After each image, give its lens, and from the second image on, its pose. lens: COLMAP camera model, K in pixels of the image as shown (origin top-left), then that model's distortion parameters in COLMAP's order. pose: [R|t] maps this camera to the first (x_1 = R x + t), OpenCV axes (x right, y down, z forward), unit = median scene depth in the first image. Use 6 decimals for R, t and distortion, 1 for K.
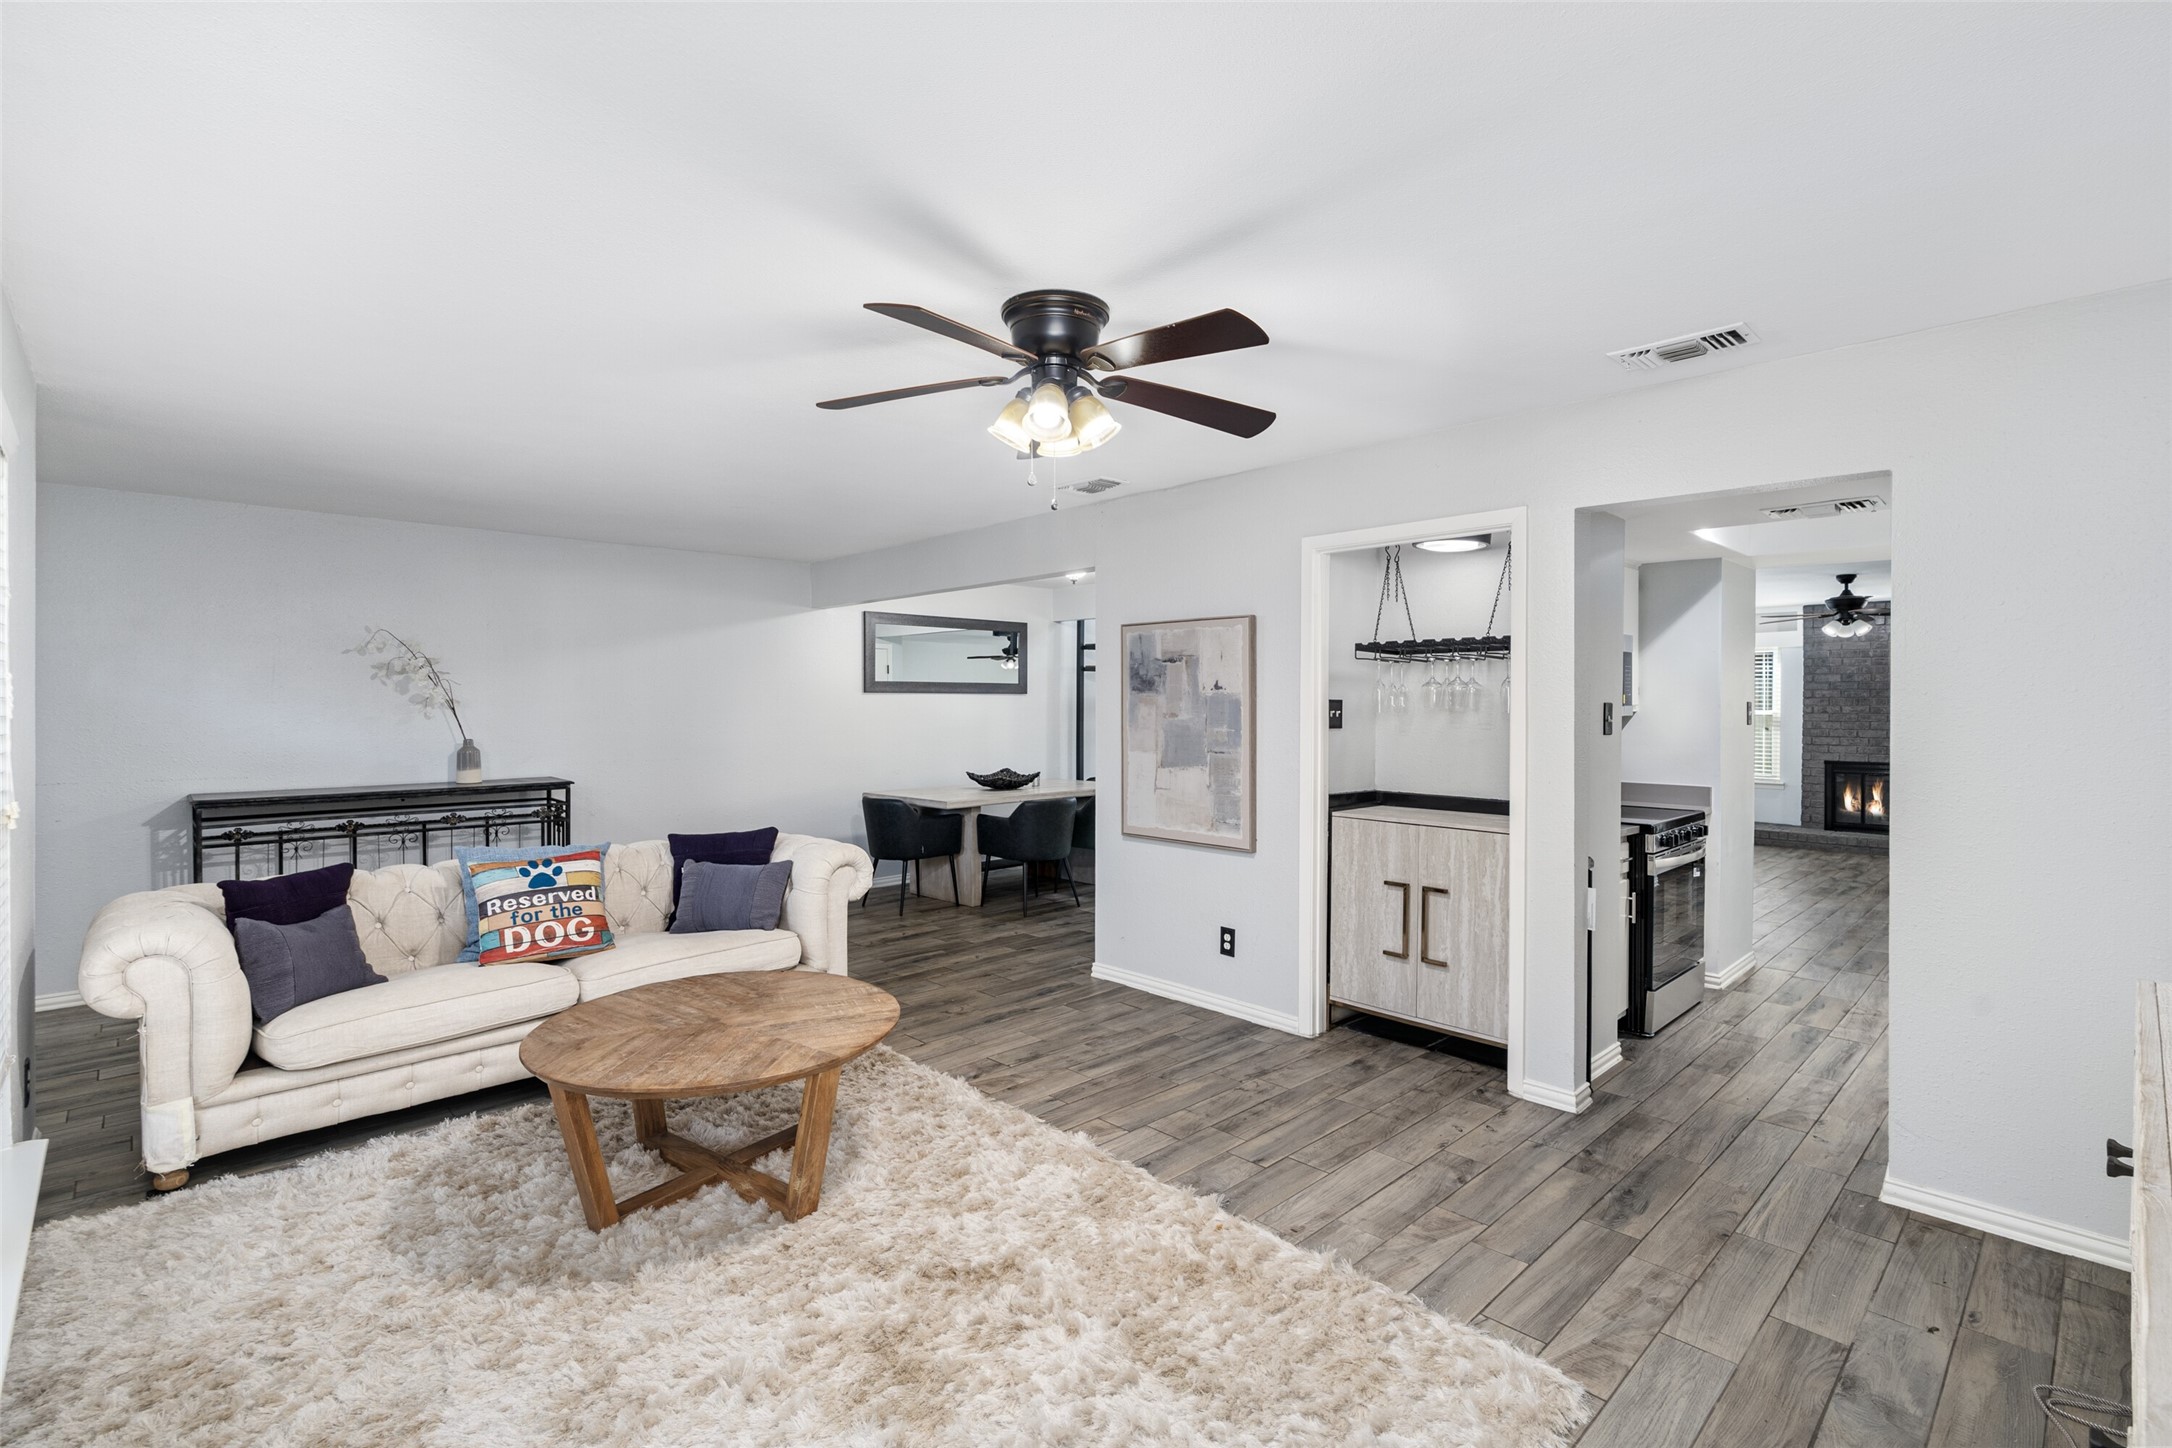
lens RADIAL K [[990.0, 0, 1094.6], [0, 990.0, 712.2], [0, 0, 1]] dist [0.000524, 0.000176]
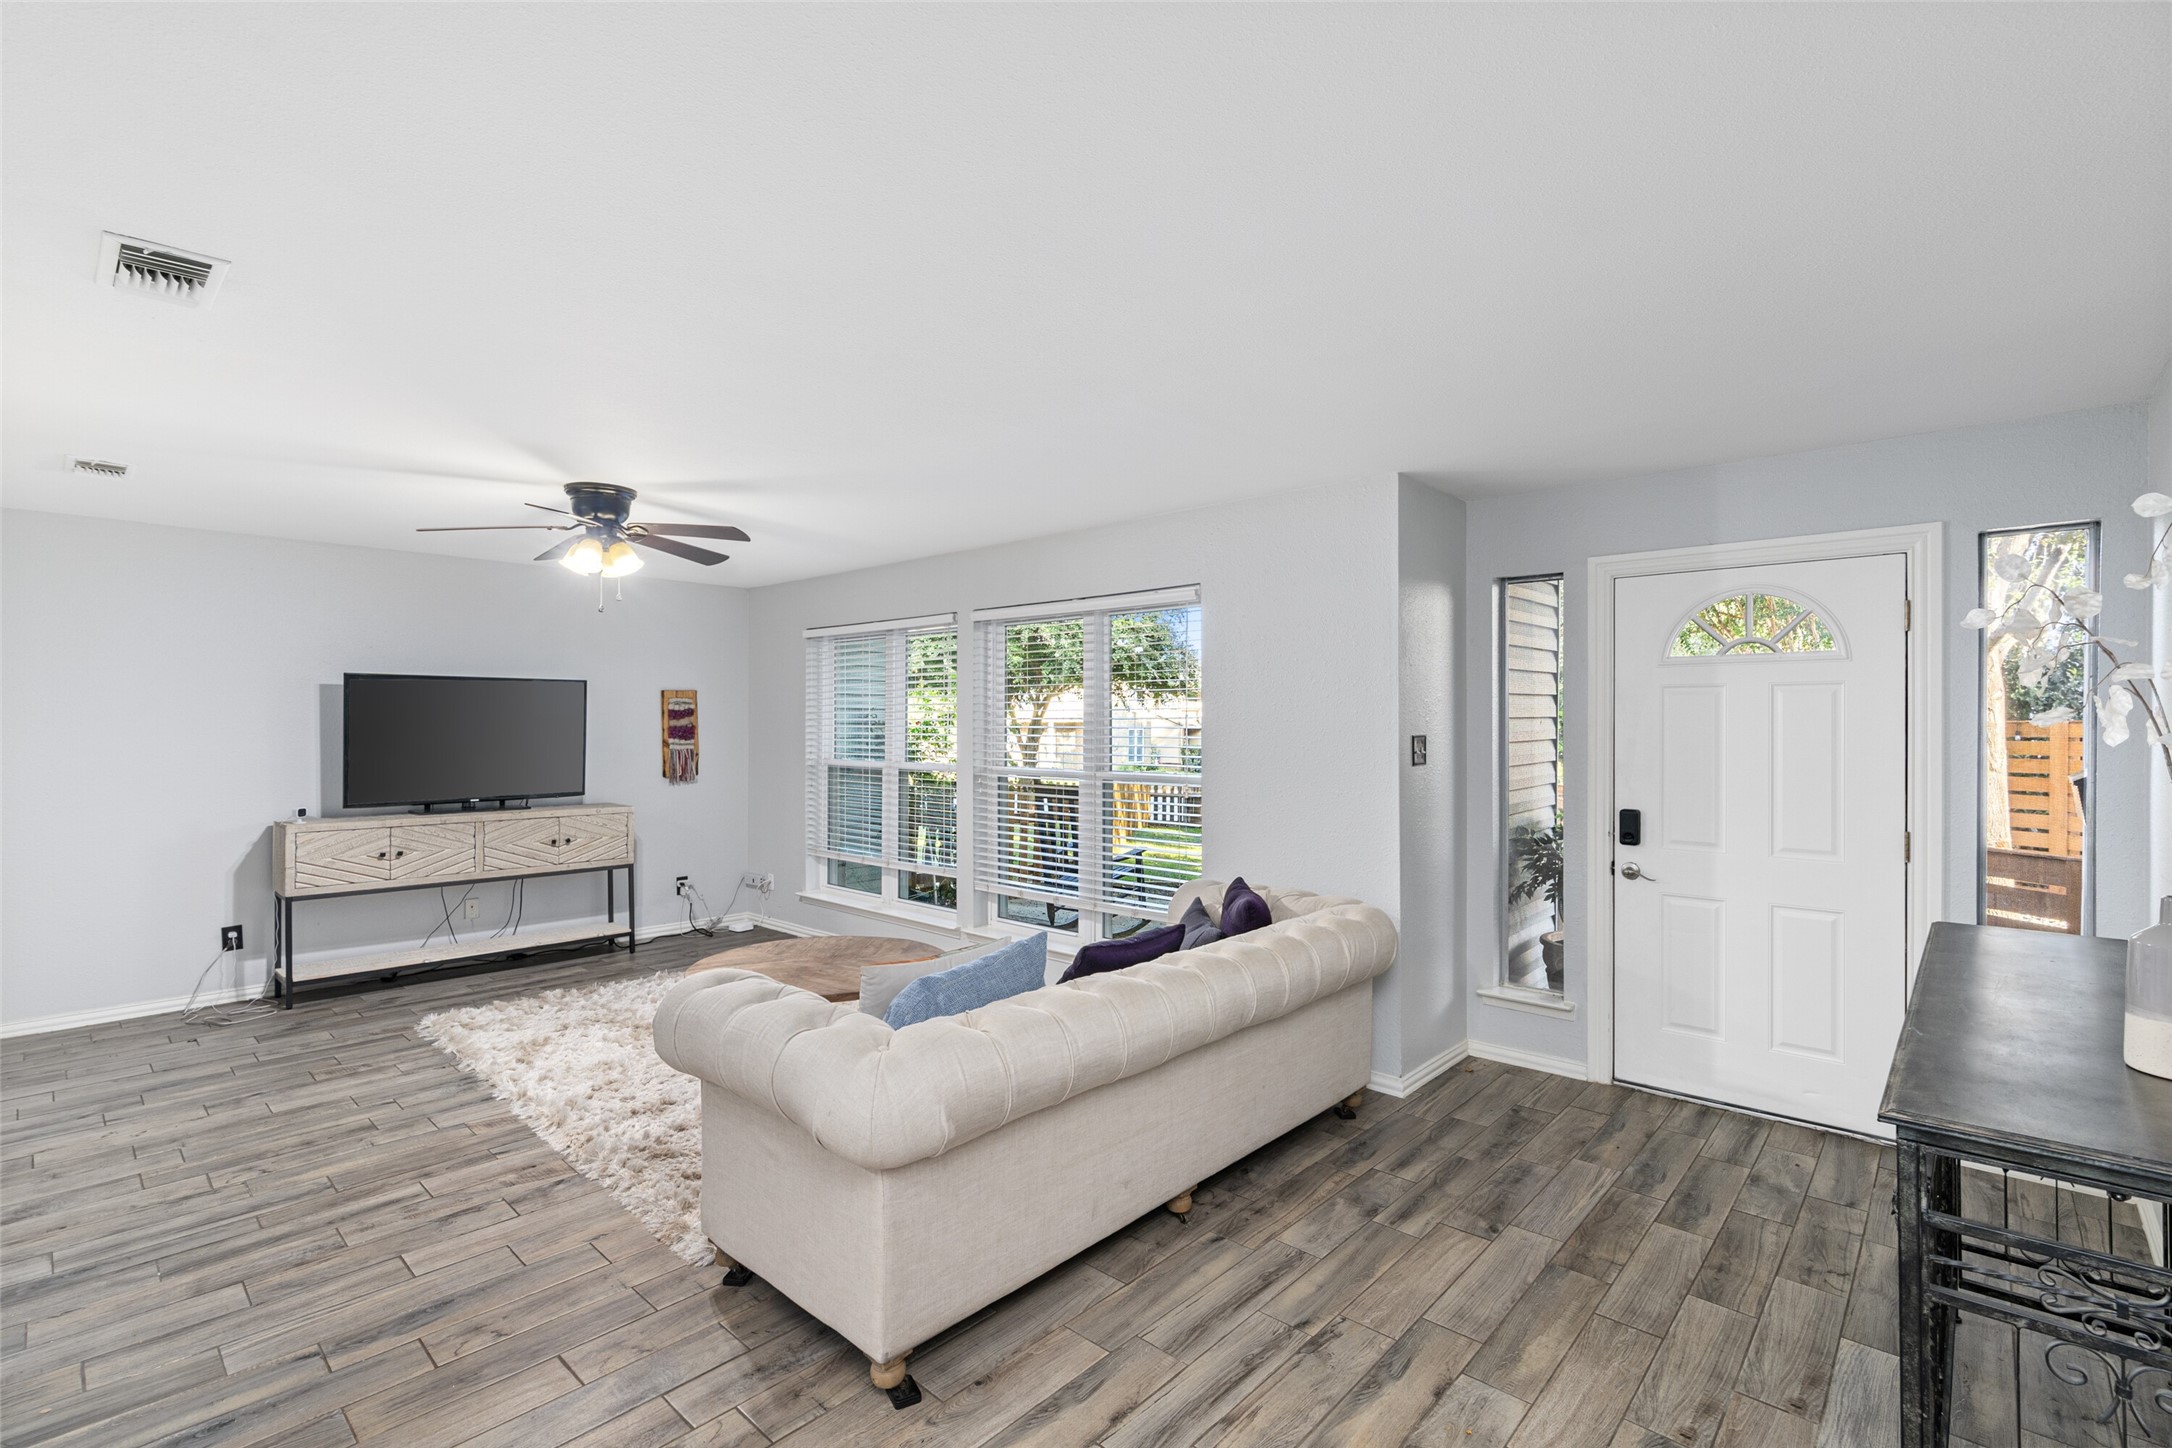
lens RADIAL K [[985.8, 0, 1078.7], [0, 985.8, 722.5], [0, 0, 1]] dist [-0.000437, 0.000611]
pose [[-0.998912, -0.000487, -0.046625, -0.458954], [-0.000933, 0.999954, 0.009544, -0.024805], [0.046618, 0.009577, -0.998867, 1.634411]]
